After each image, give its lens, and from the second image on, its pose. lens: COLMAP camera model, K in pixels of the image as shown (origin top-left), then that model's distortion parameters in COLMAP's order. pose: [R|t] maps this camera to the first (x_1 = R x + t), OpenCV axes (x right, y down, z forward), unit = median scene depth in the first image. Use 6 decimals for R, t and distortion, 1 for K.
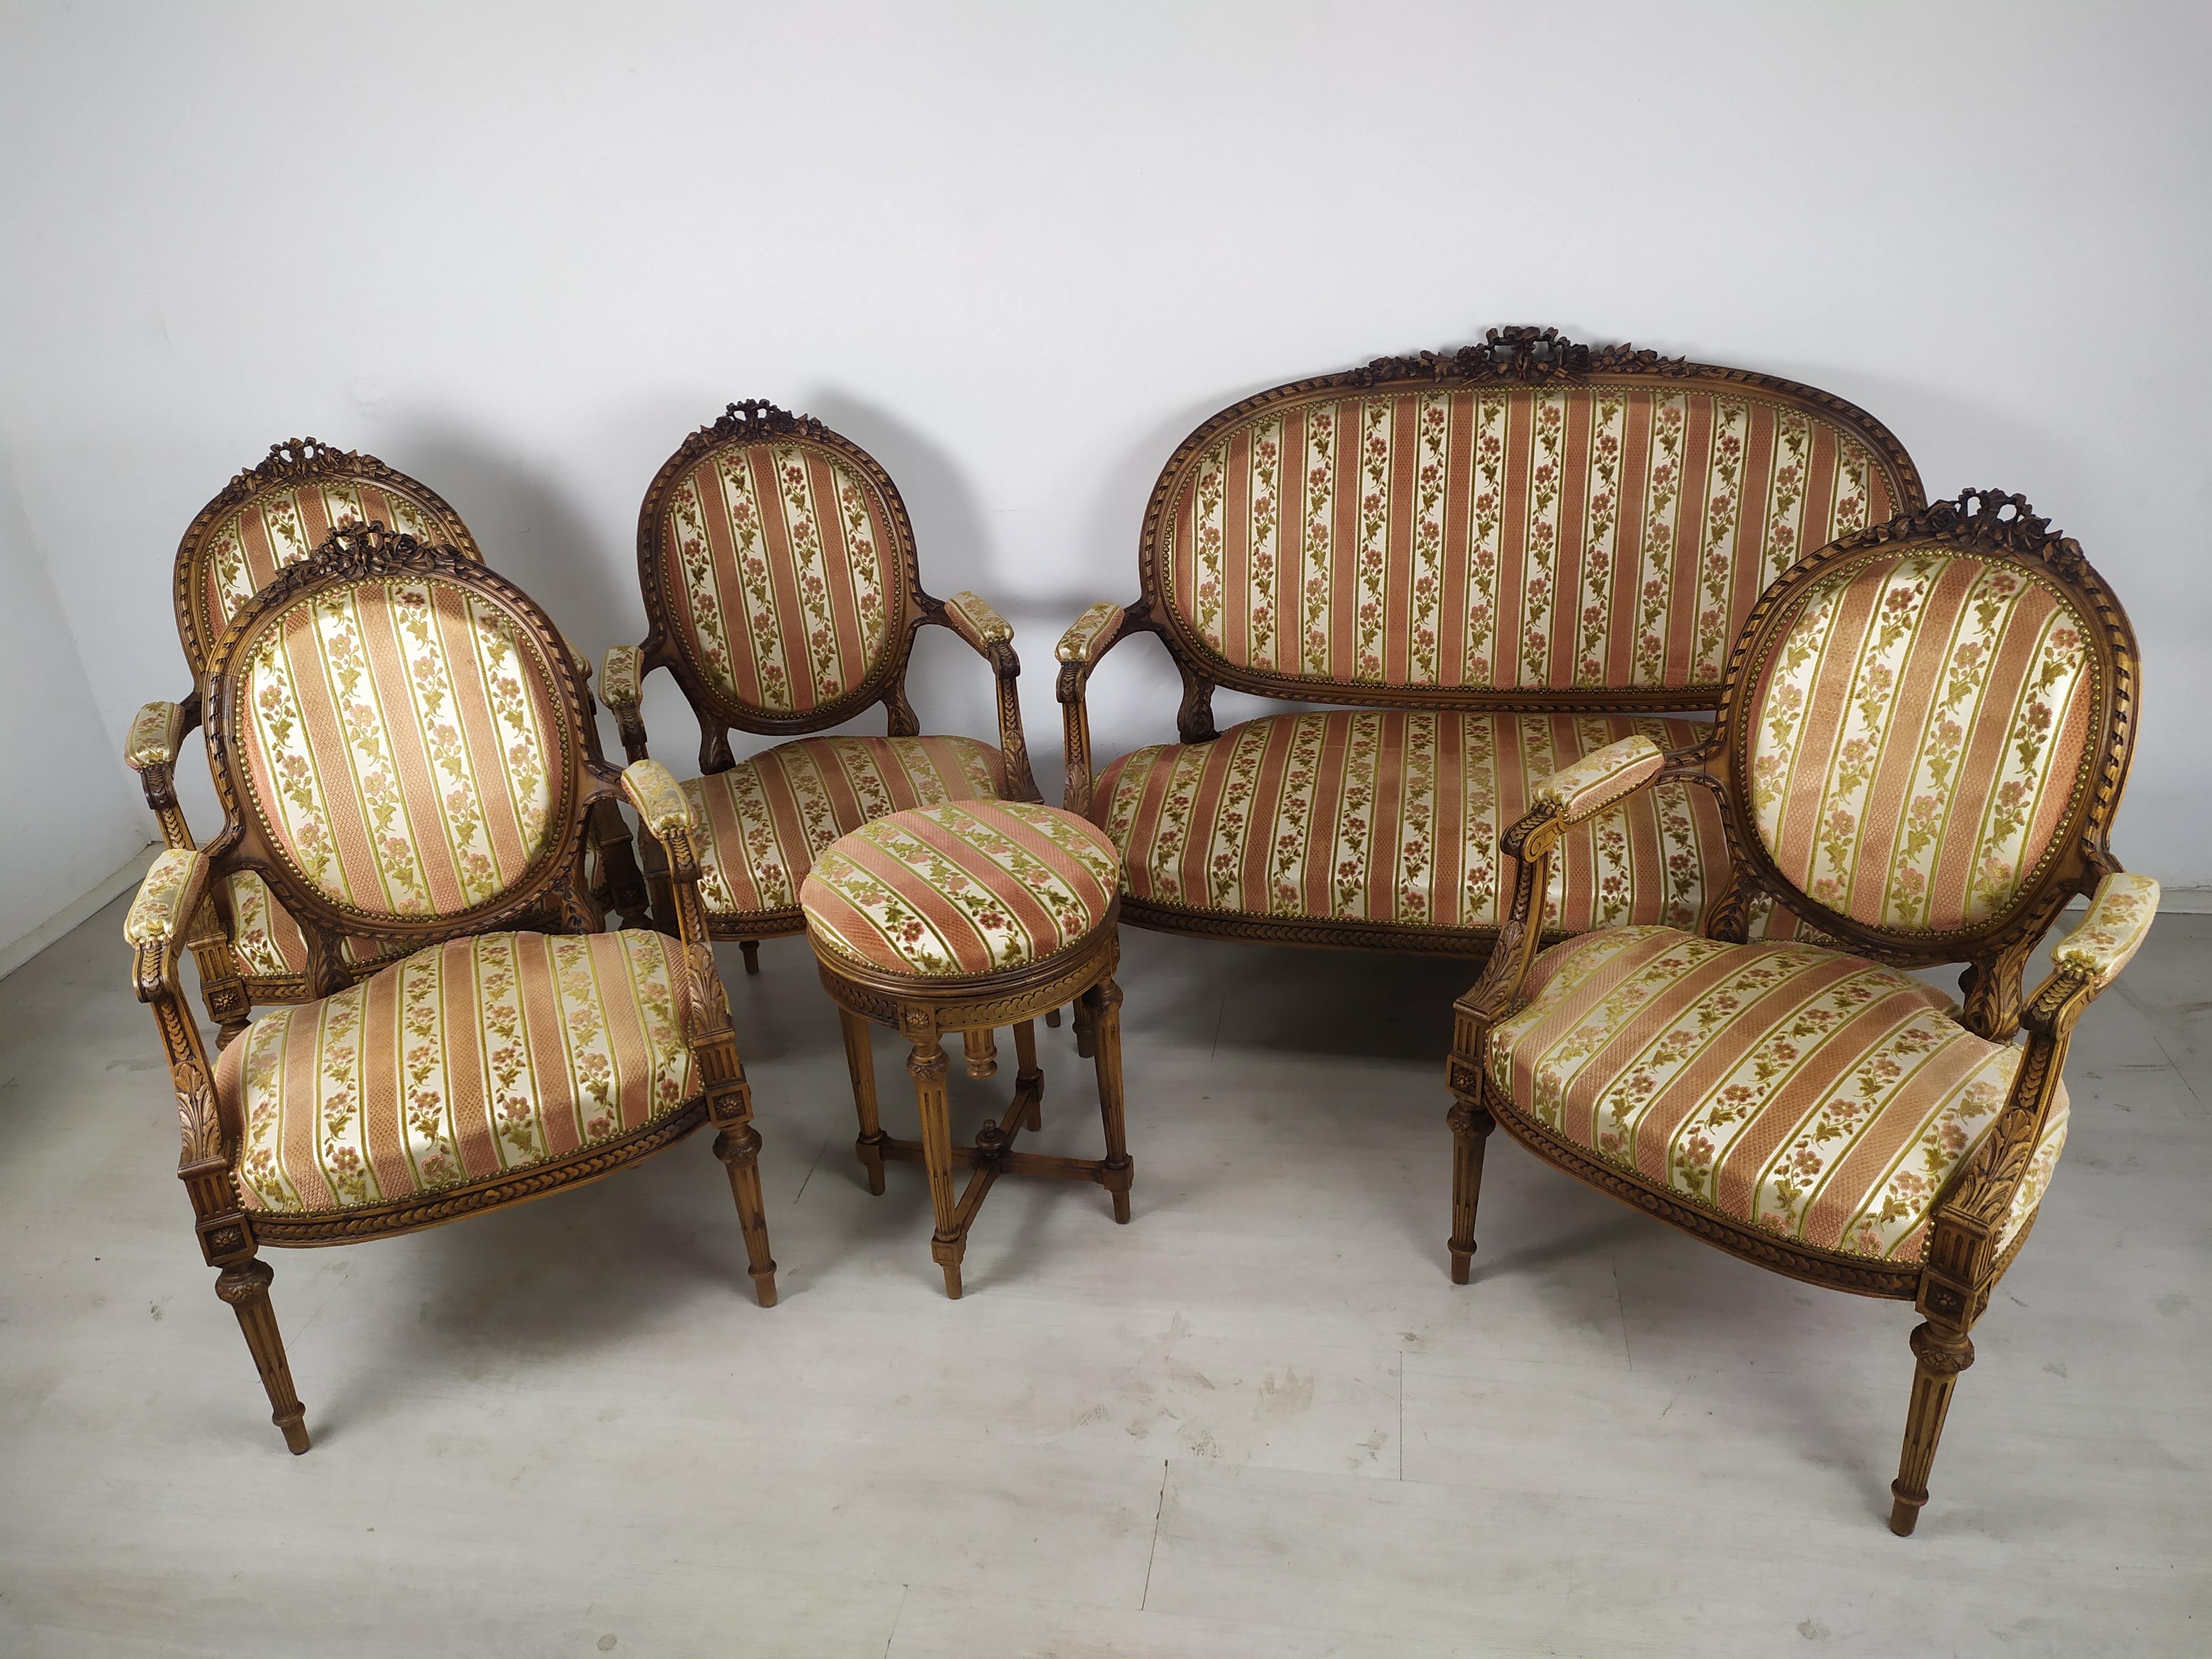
lens RADIAL K [[1670.0, 0, 1134.2], [0, 1670.0, 830.2], [0, 0, 1]] dist [0.065448, -0.076055]
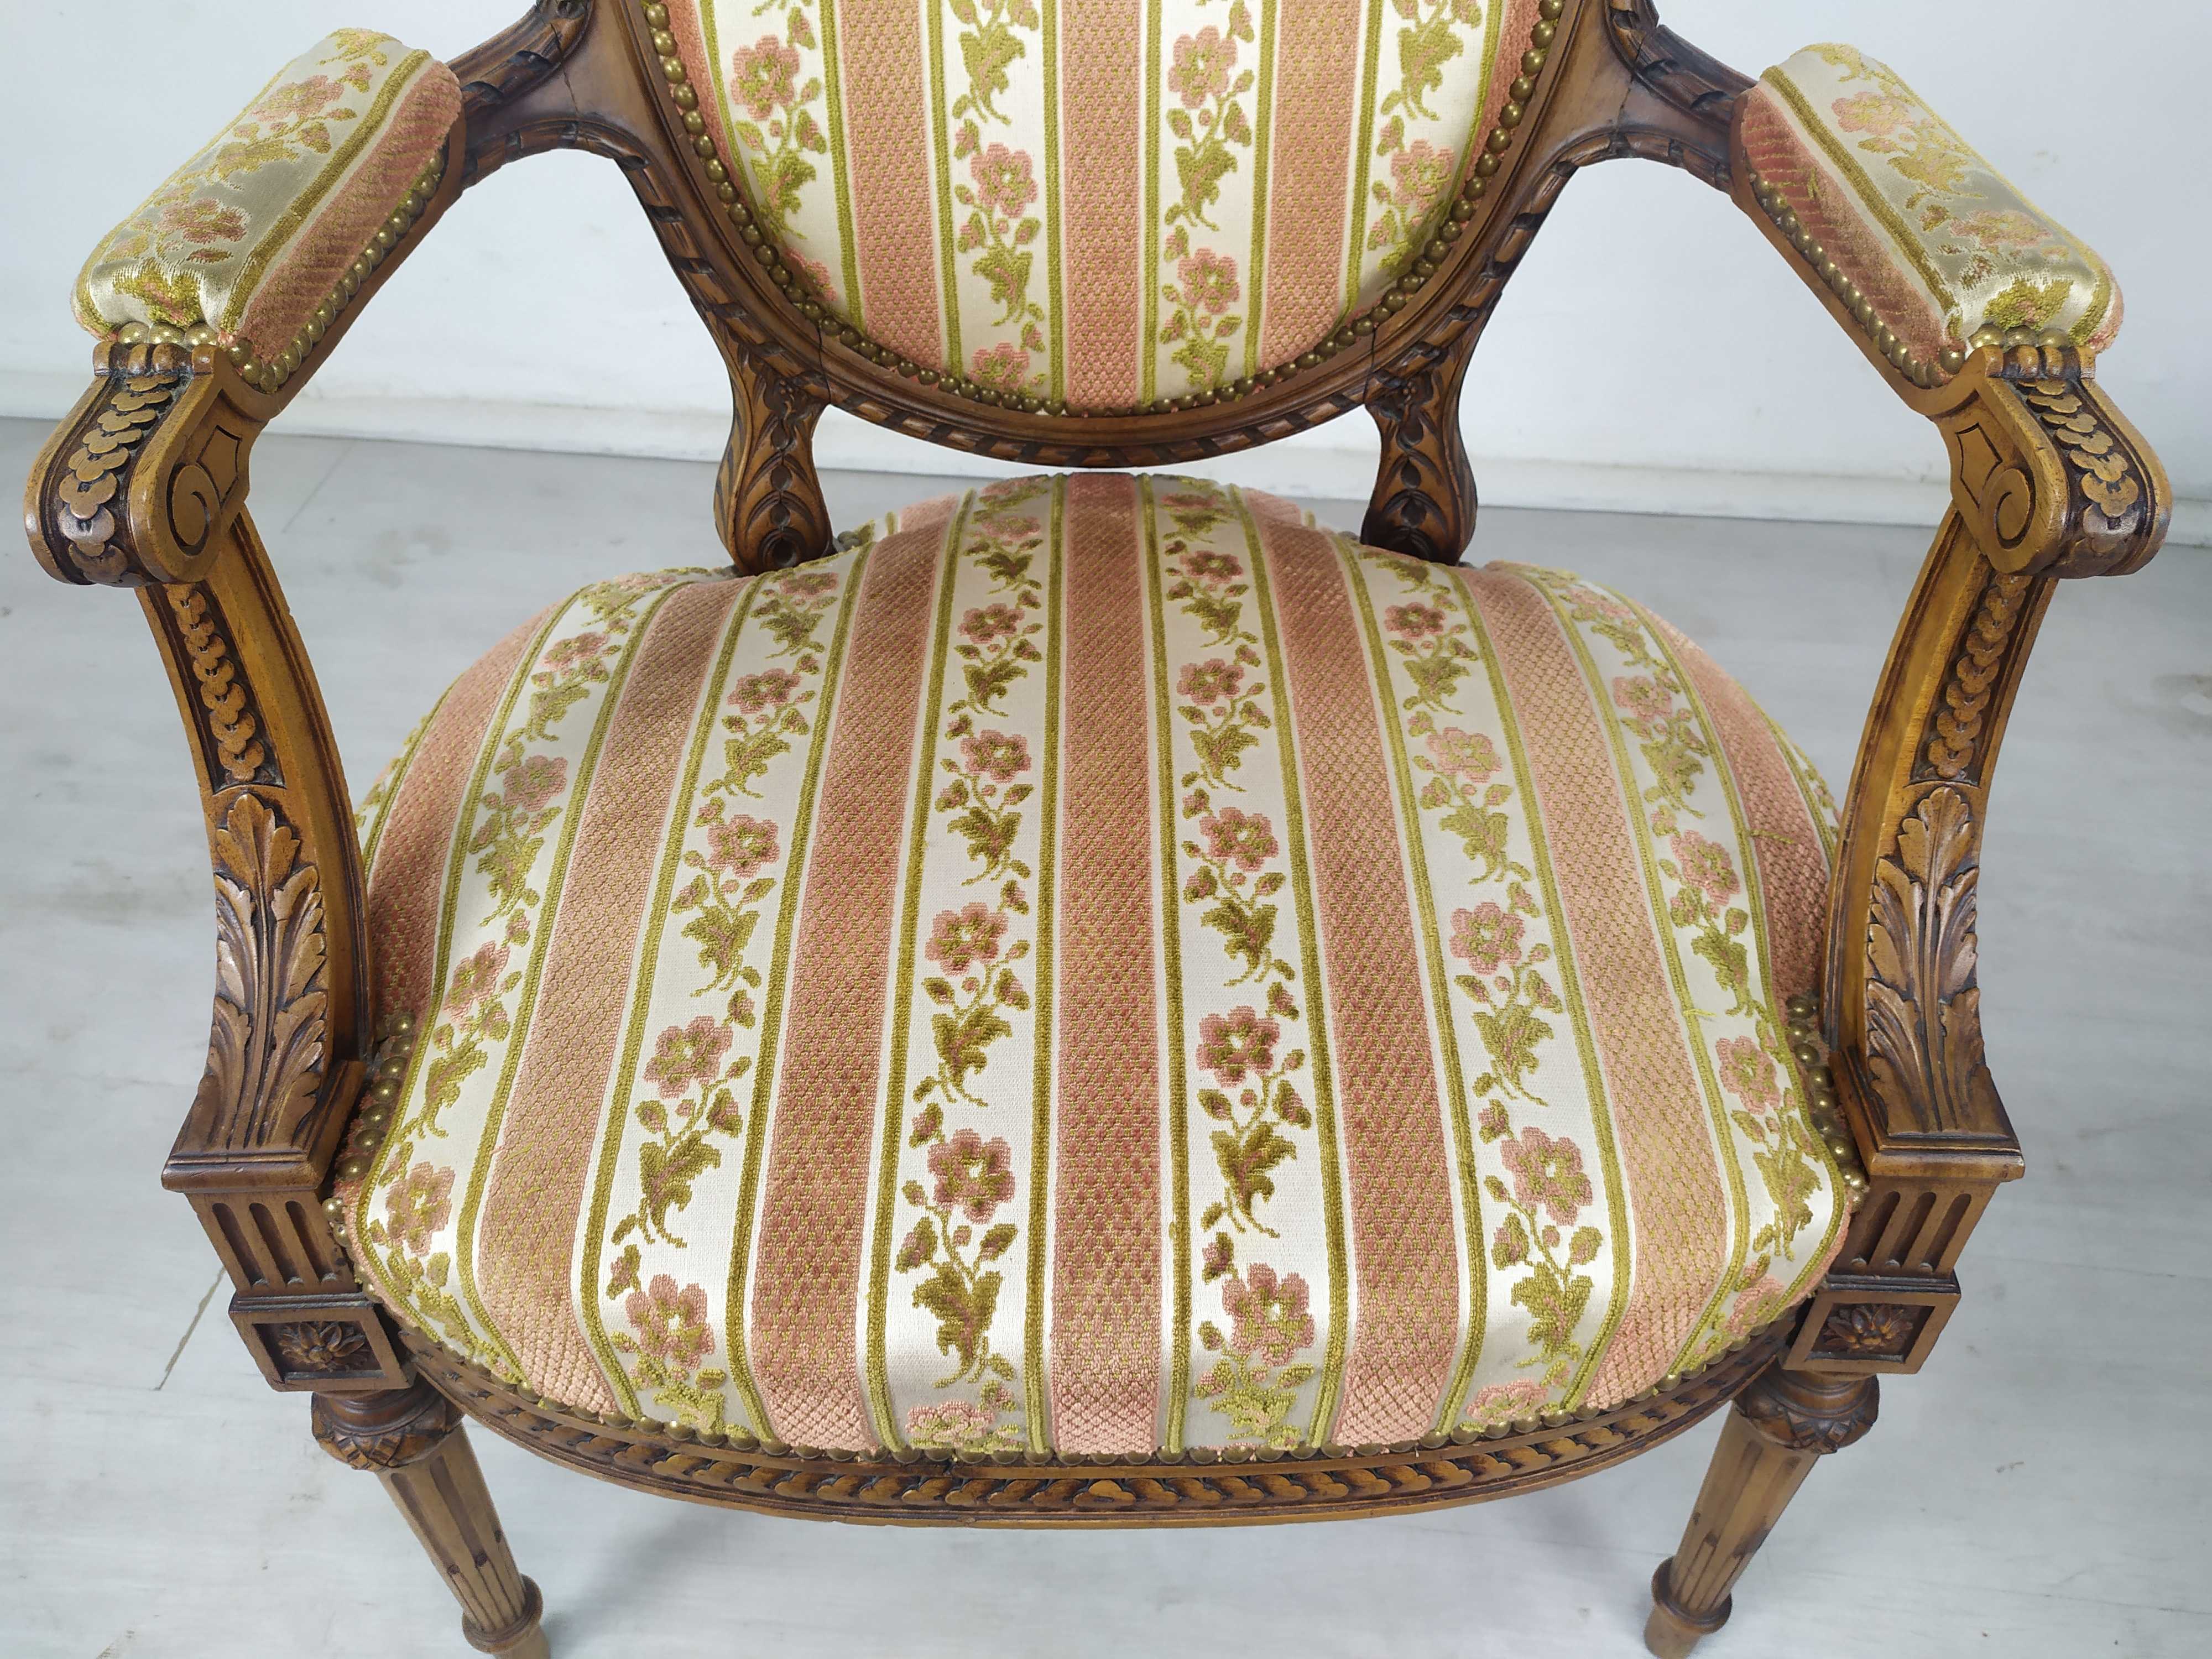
lens RADIAL K [[1670.0, 0, 1128.4], [0, 1670.0, 821.8], [0, 0, 1]] dist [0.065448, -0.076055]
pose [[0.931592, 0.297427, -0.208981, -0.300798], [-0.216733, 0.916018, 0.337548, 0.008679], [0.291826, -0.269164, 0.917817, 0.654736]]
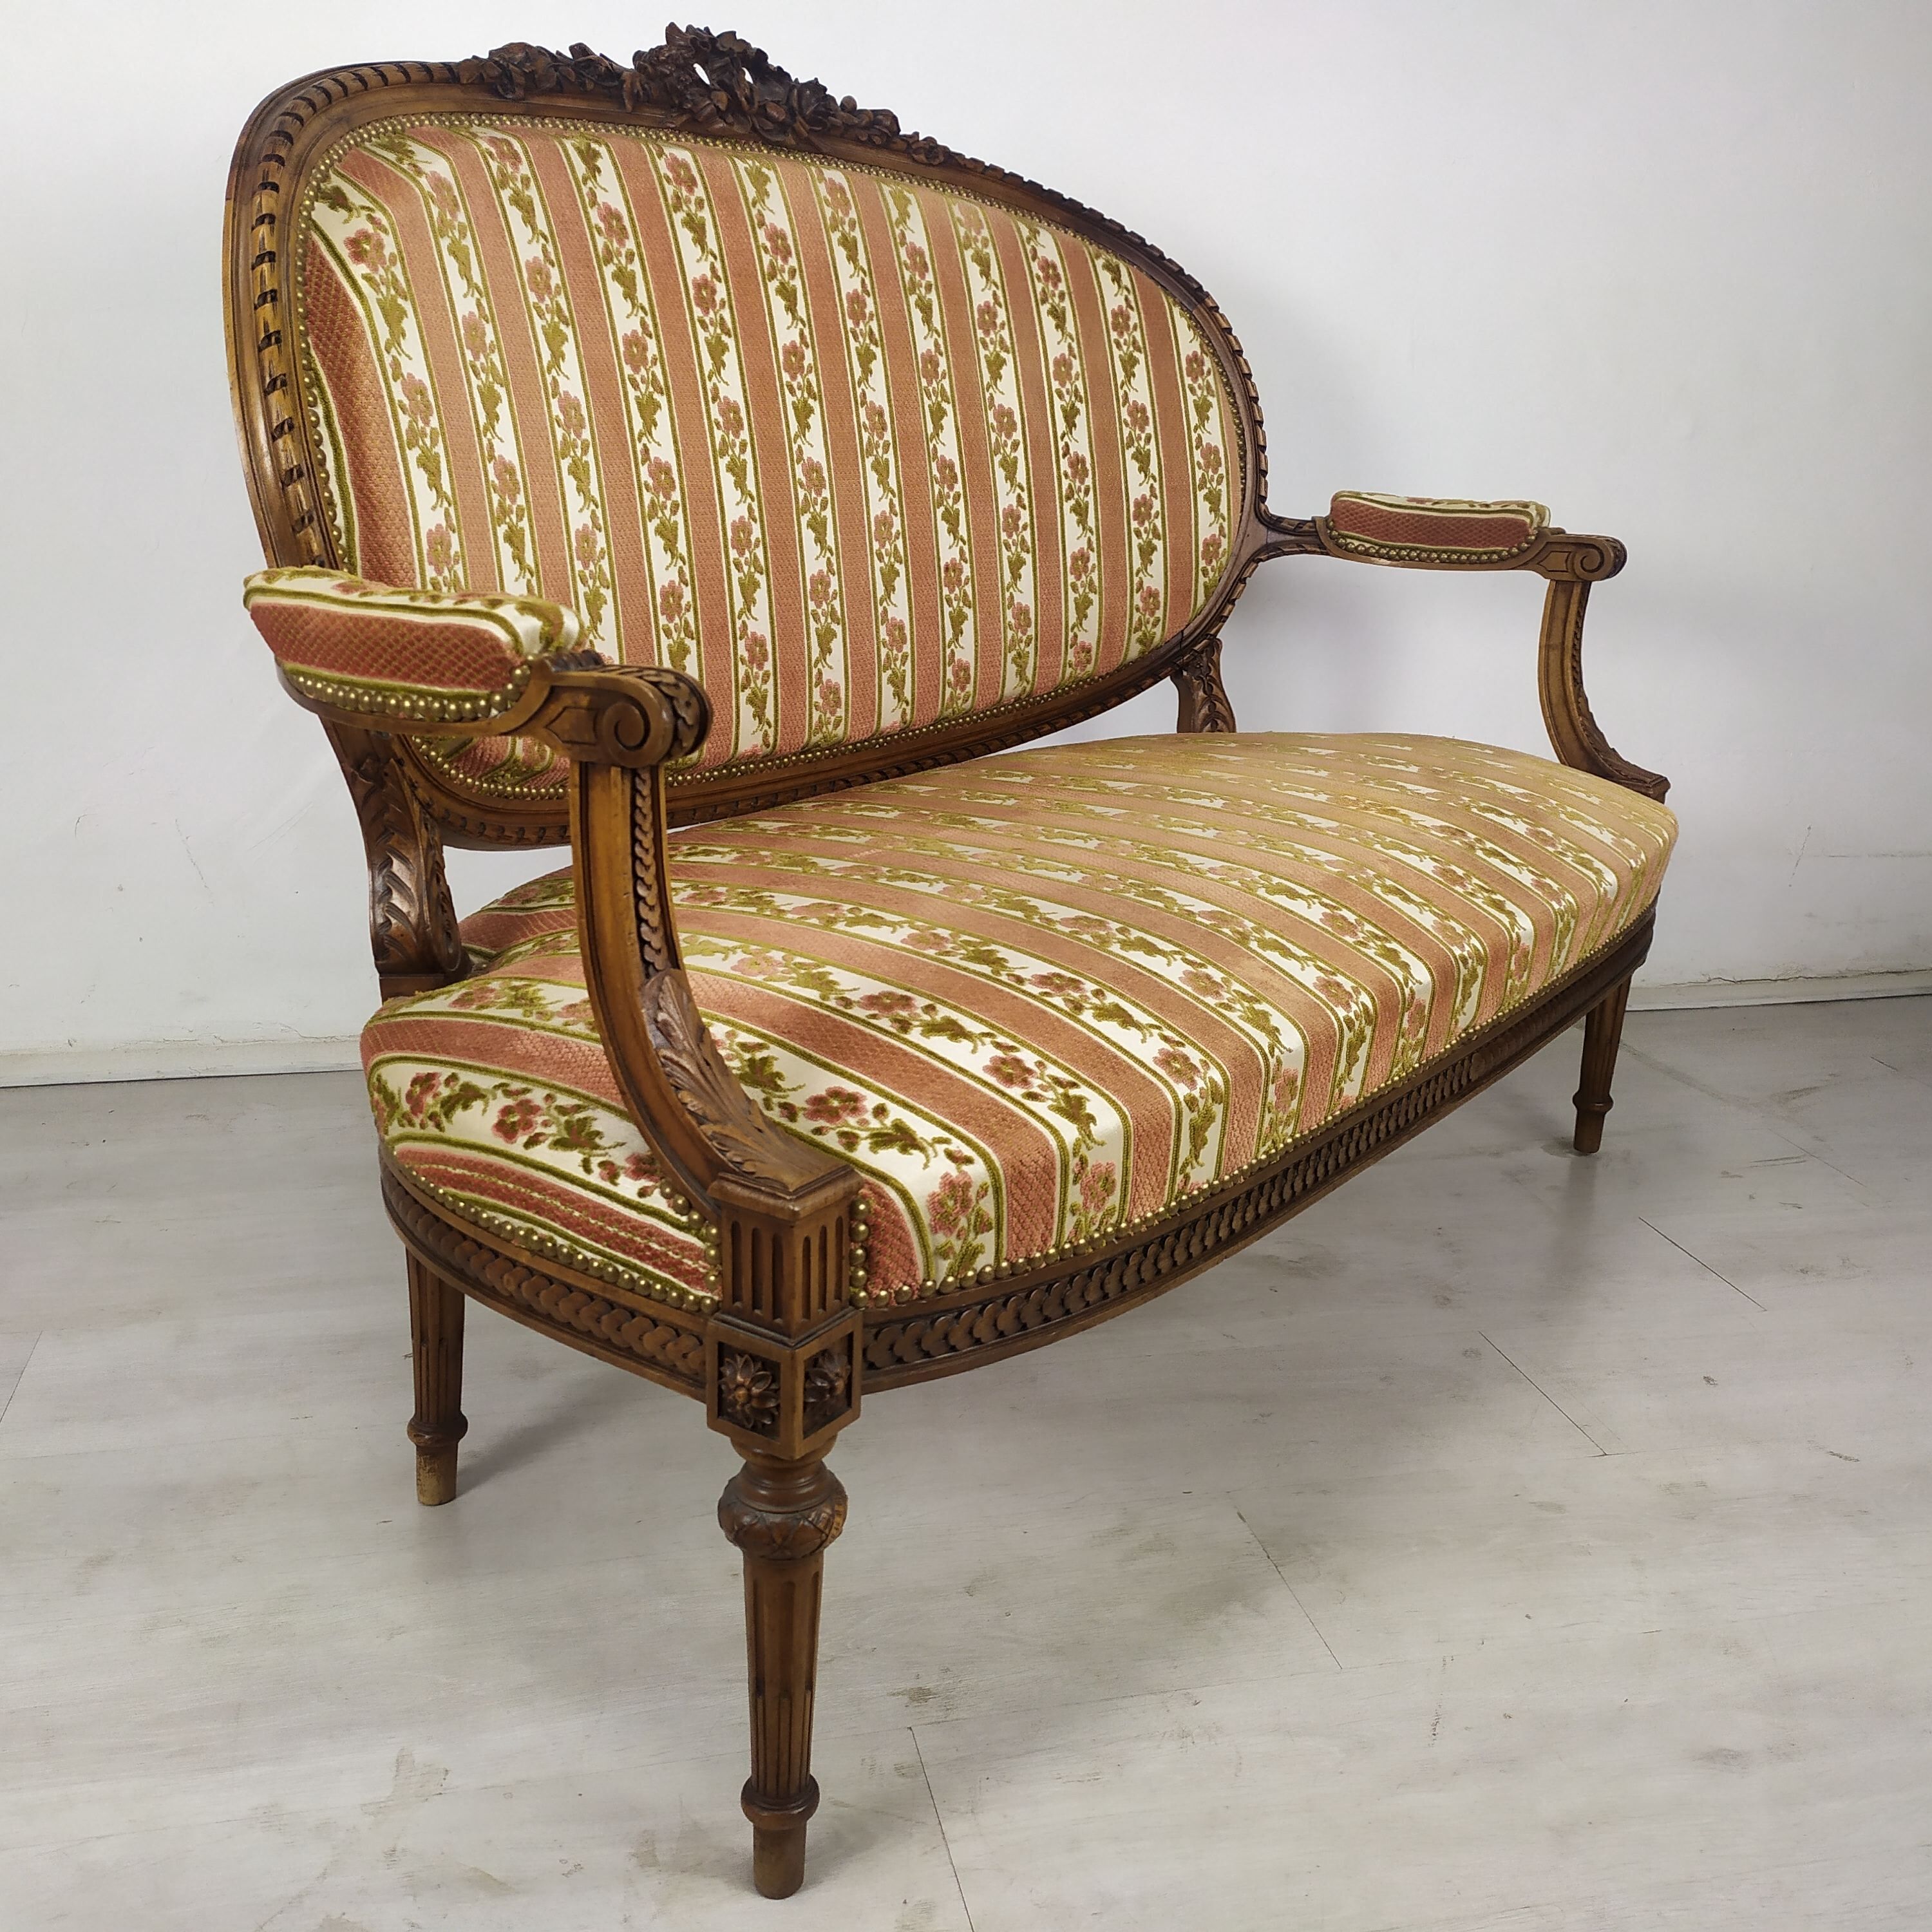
lens RADIAL K [[1927.1, 0, 946.6], [0, 1927.1, 970.2], [0, 0, 1]] dist [0.045419, 0.000000]
pose [[0.430942, -0.203698, 0.879088, -0.373959], [0.358323, 0.932720, 0.040470, -0.040973], [-0.828187, 0.297558, 0.474938, 0.894451]]
